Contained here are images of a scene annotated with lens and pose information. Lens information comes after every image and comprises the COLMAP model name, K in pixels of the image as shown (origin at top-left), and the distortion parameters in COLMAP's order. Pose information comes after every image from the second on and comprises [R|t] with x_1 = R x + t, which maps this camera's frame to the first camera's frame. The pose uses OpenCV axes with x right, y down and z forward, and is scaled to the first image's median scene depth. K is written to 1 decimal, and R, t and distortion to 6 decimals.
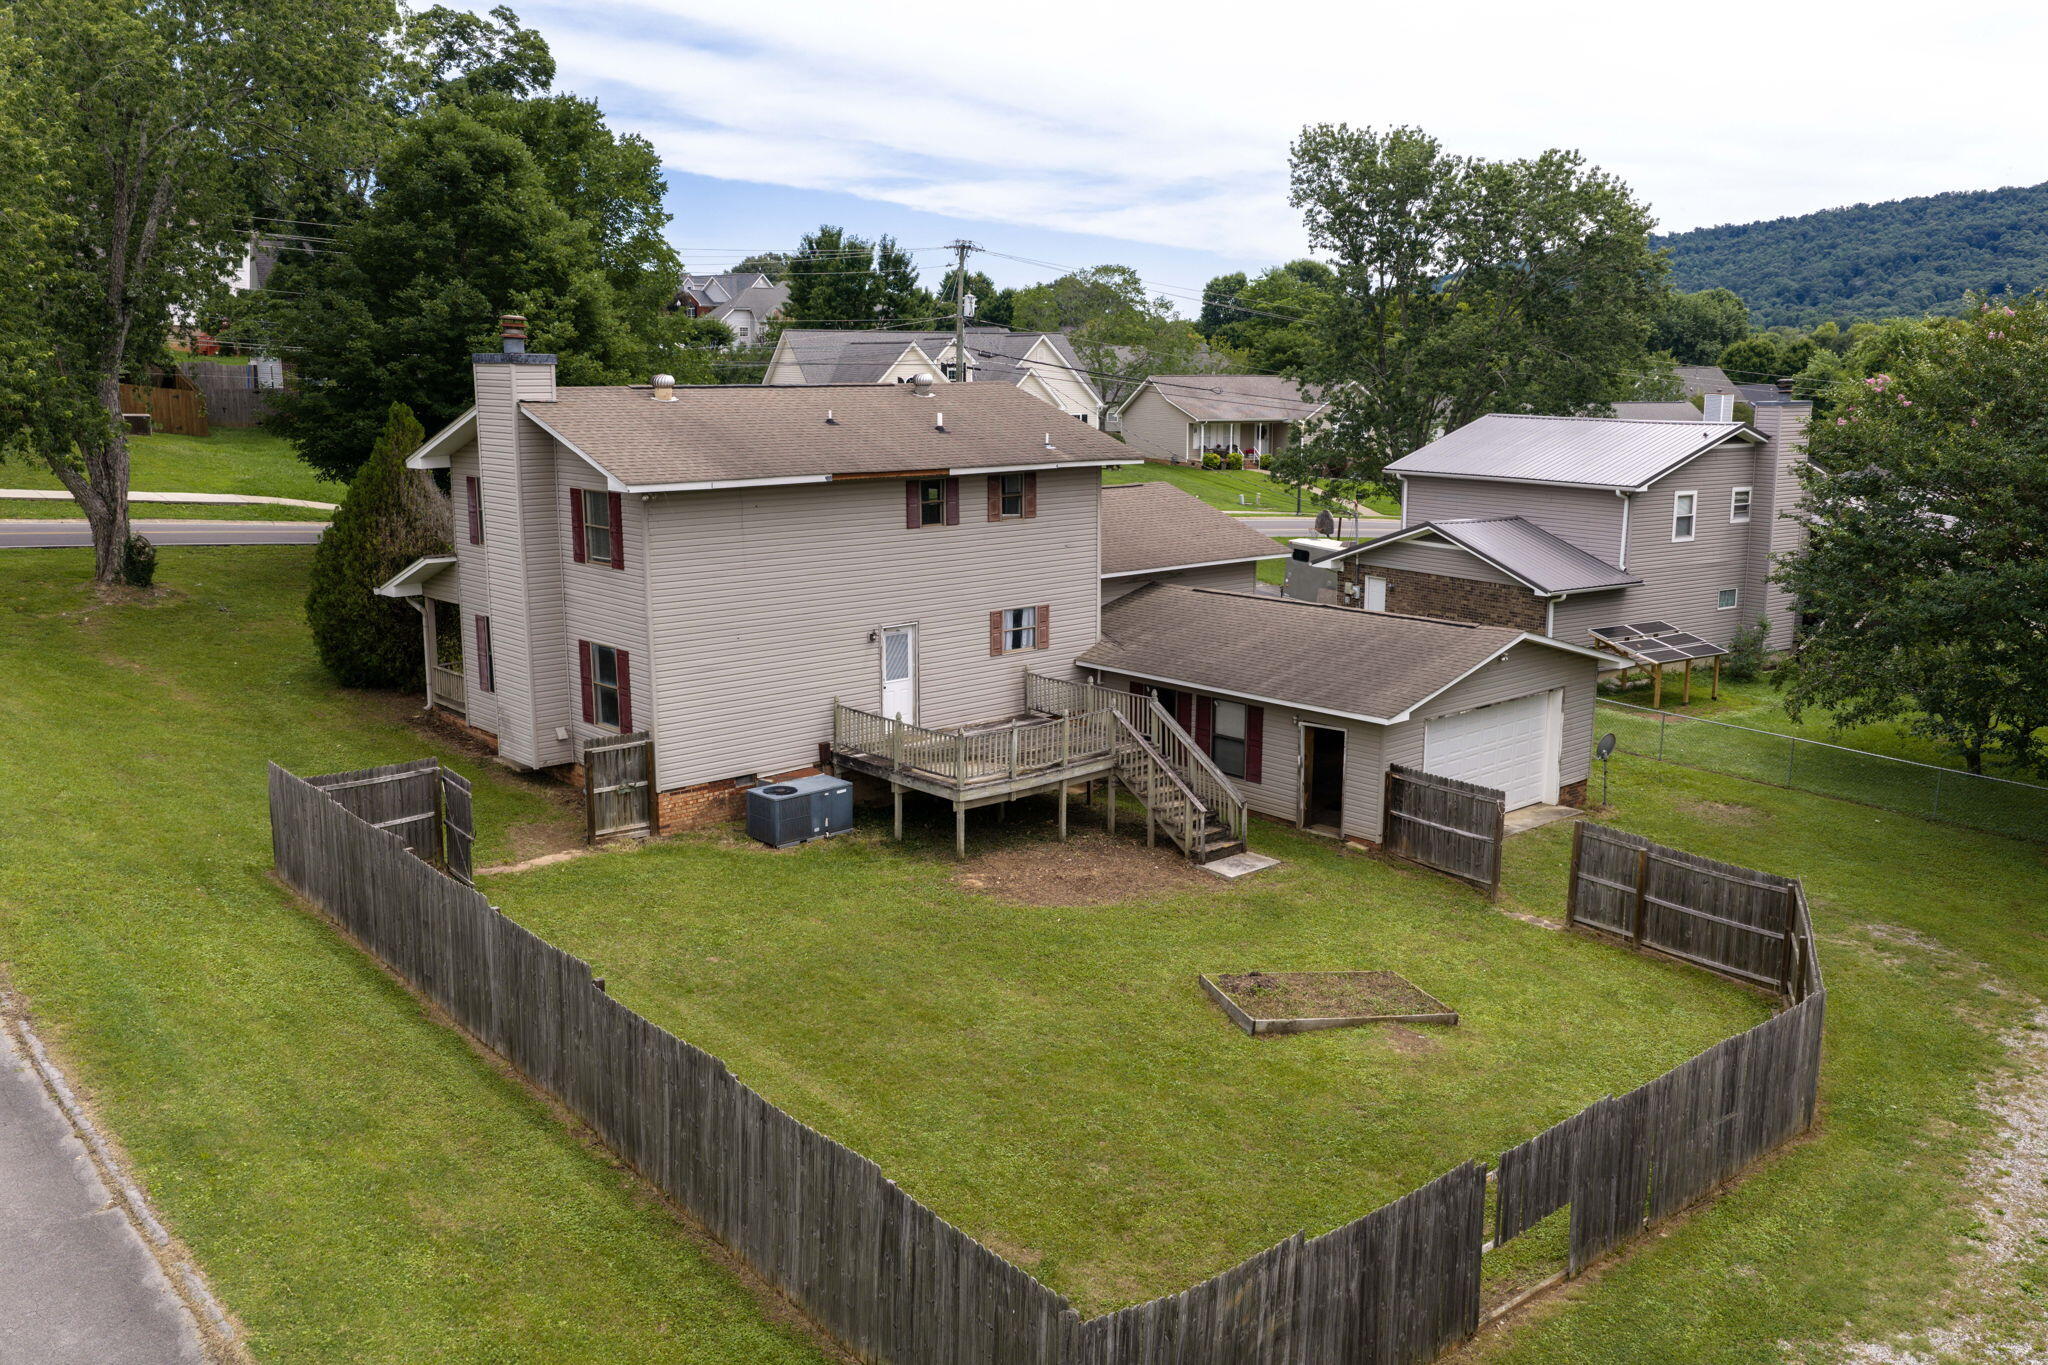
lens RADIAL K [[1626.3, 0, 1024.0], [0, 1626.3, 682.5], [0, 0, 1]] dist [-0.000684, -0.006342]
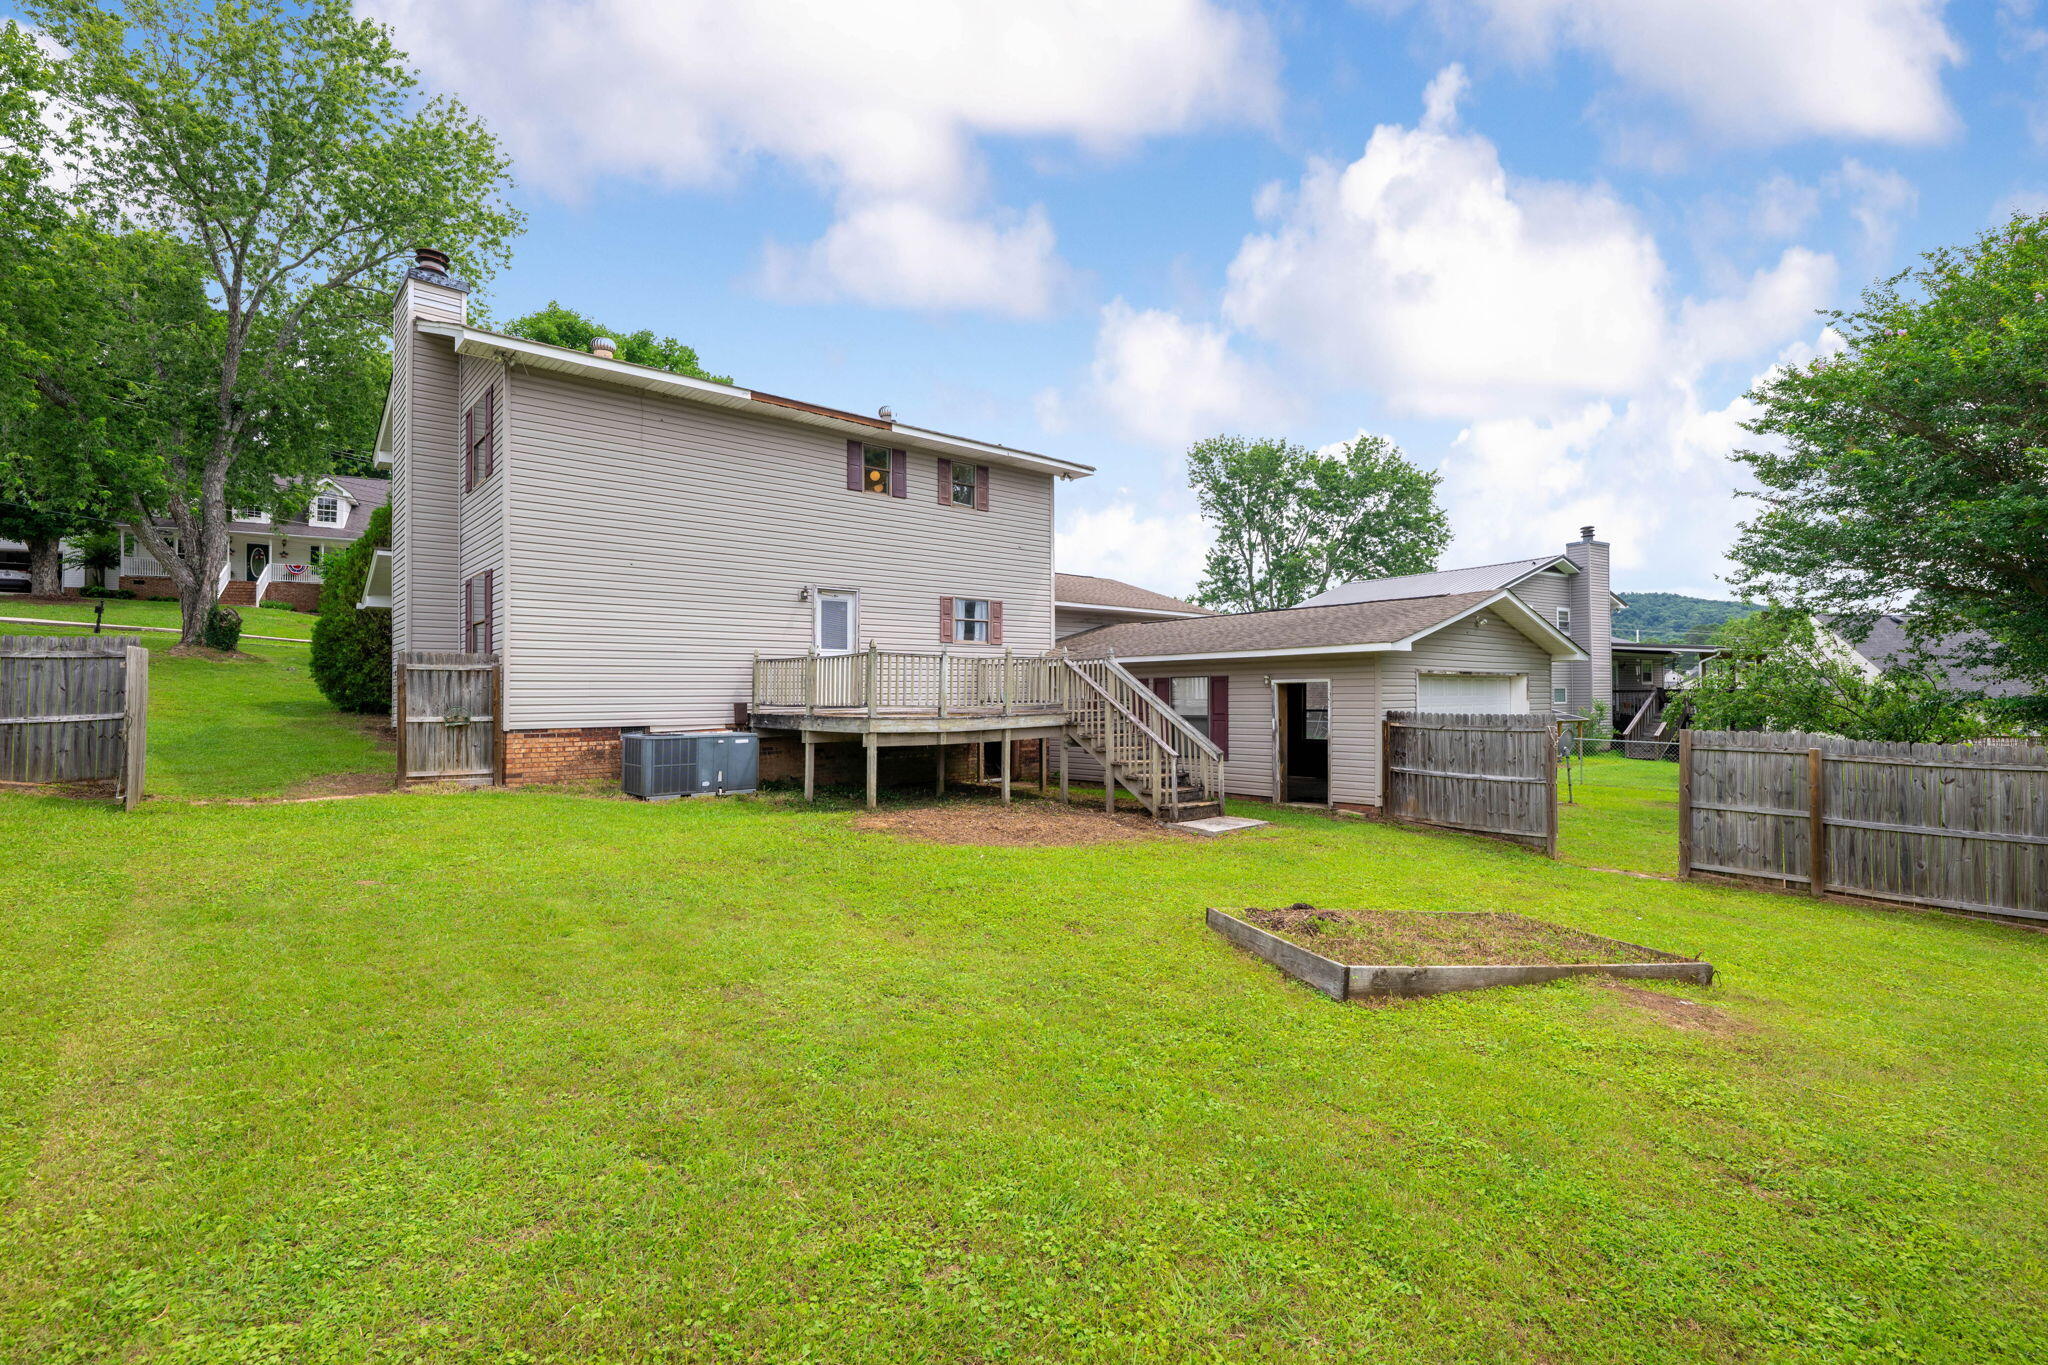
lens RADIAL K [[888.8, 0, 1032.6], [0, 888.8, 689.4], [0, 0, 1]] dist [-0.006929, 0.000248]
pose [[0.999988, -0.003230, 0.003755, 0.036461], [0.003927, 0.979042, -0.203621, 0.134463], [-0.003018, 0.203633, 0.979043, 0.542212]]
